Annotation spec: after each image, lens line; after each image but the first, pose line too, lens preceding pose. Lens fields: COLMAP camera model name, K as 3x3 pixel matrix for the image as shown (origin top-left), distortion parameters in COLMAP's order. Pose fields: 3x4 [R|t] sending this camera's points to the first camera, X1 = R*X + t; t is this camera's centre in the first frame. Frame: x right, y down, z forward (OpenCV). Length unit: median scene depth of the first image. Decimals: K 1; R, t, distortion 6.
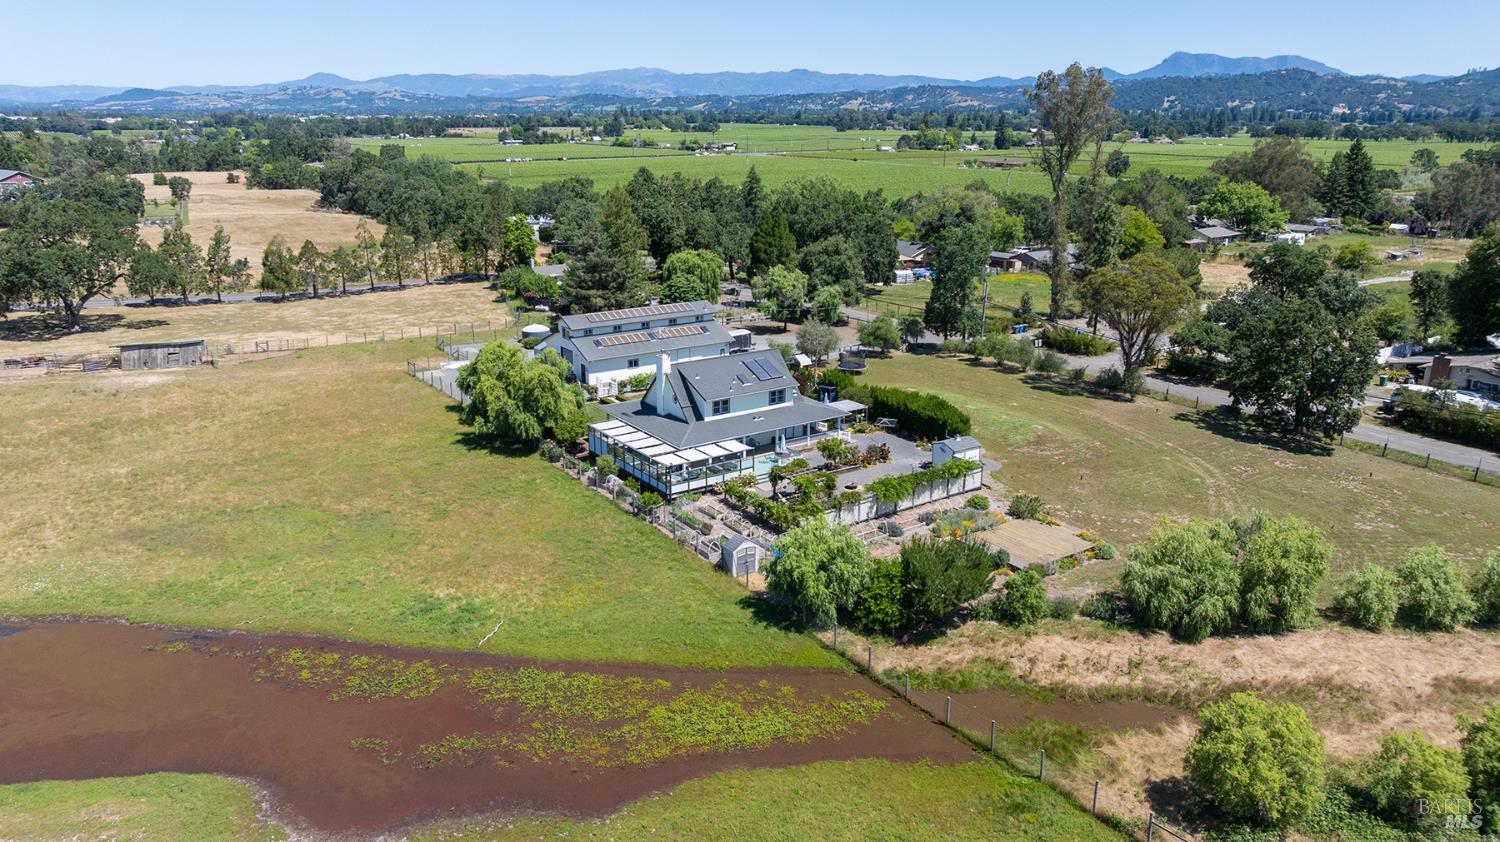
lens RADIAL K [[1039.1, 0, 763.4], [0, 1039.1, 417.3], [0, 0, 1]] dist [-0.035568, 0.030094]
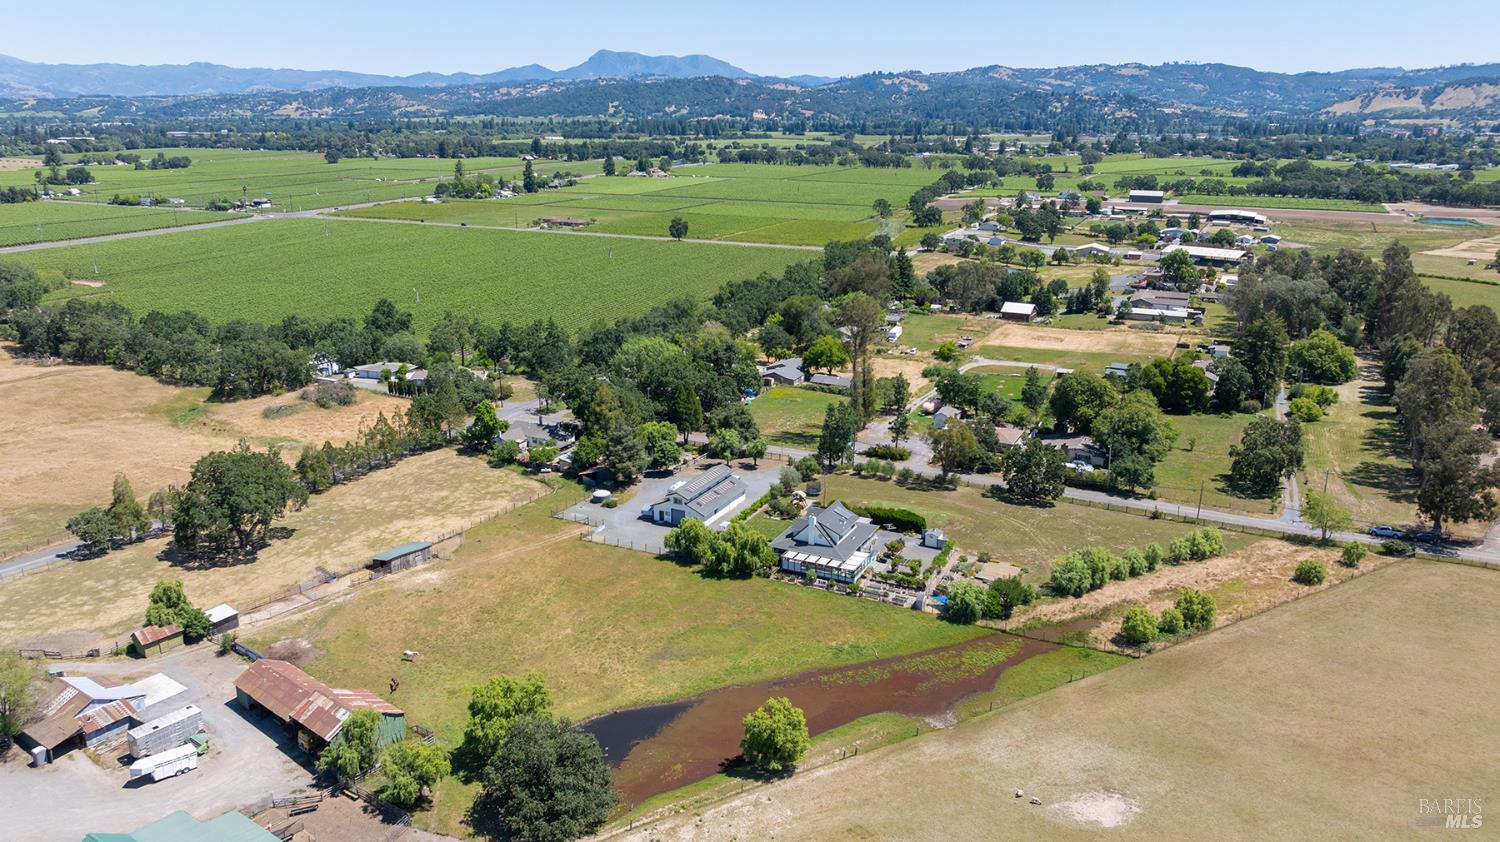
lens RADIAL K [[1039.1, 0, 769.2], [0, 1039.1, 458.5], [0, 0, 1]] dist [-0.035568, 0.030094]
pose [[0.872844, -0.150839, 0.464103, -0.903677], [0.133339, 0.988558, 0.070520, -0.268708], [-0.469430, 0.000331, 0.882970, -0.635238]]
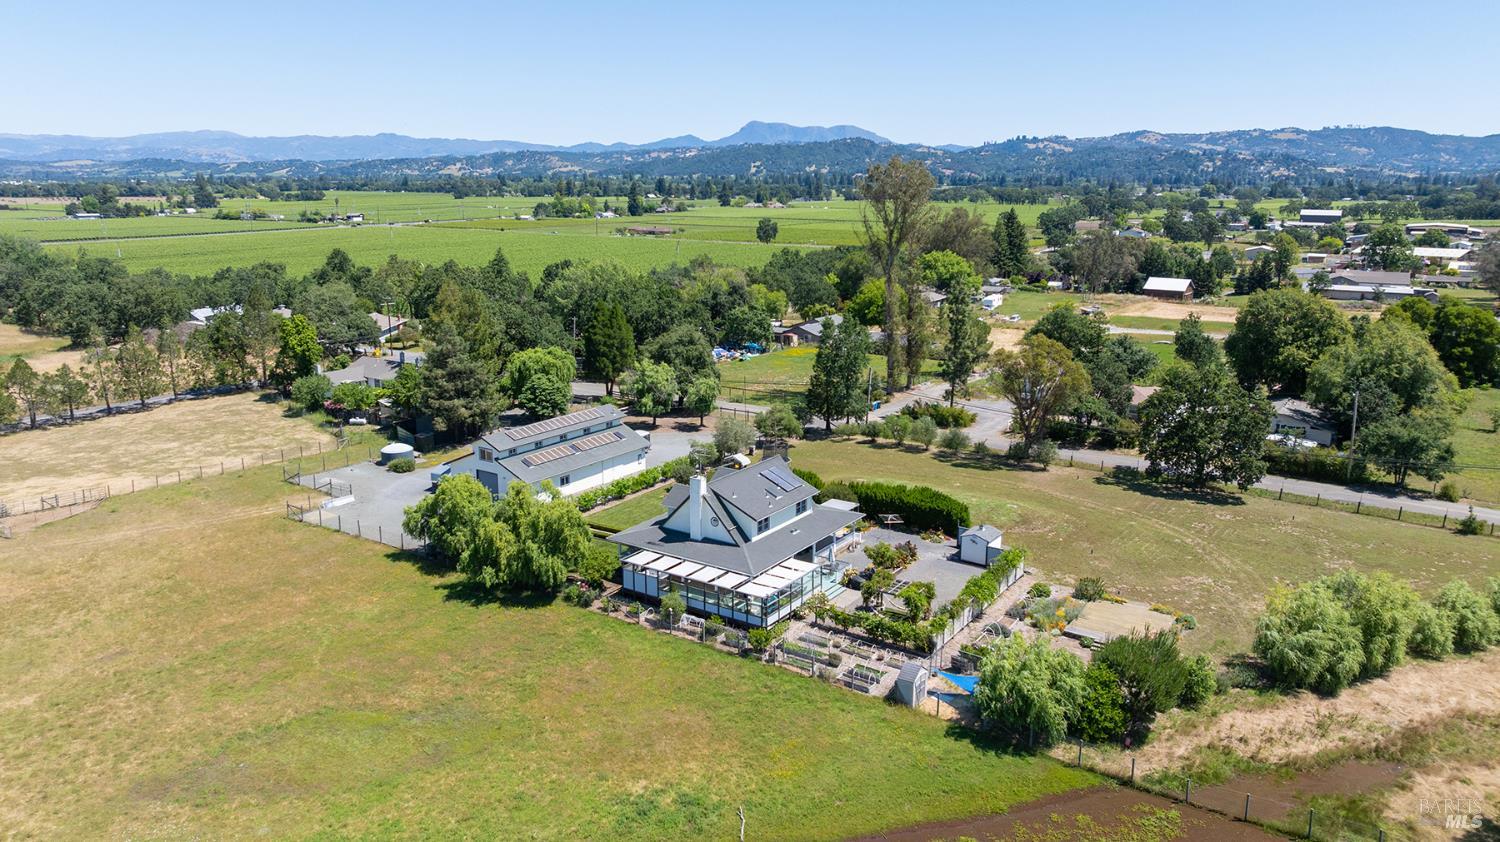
lens RADIAL K [[1039.1, 0, 759.7], [0, 1039.1, 422.8], [0, 0, 1]] dist [-0.035568, 0.030094]
pose [[0.933089, -0.081730, 0.350235, -0.299462], [0.100322, 0.994331, -0.035242, -0.056441], [-0.345369, 0.068020, 0.935999, 0.081305]]
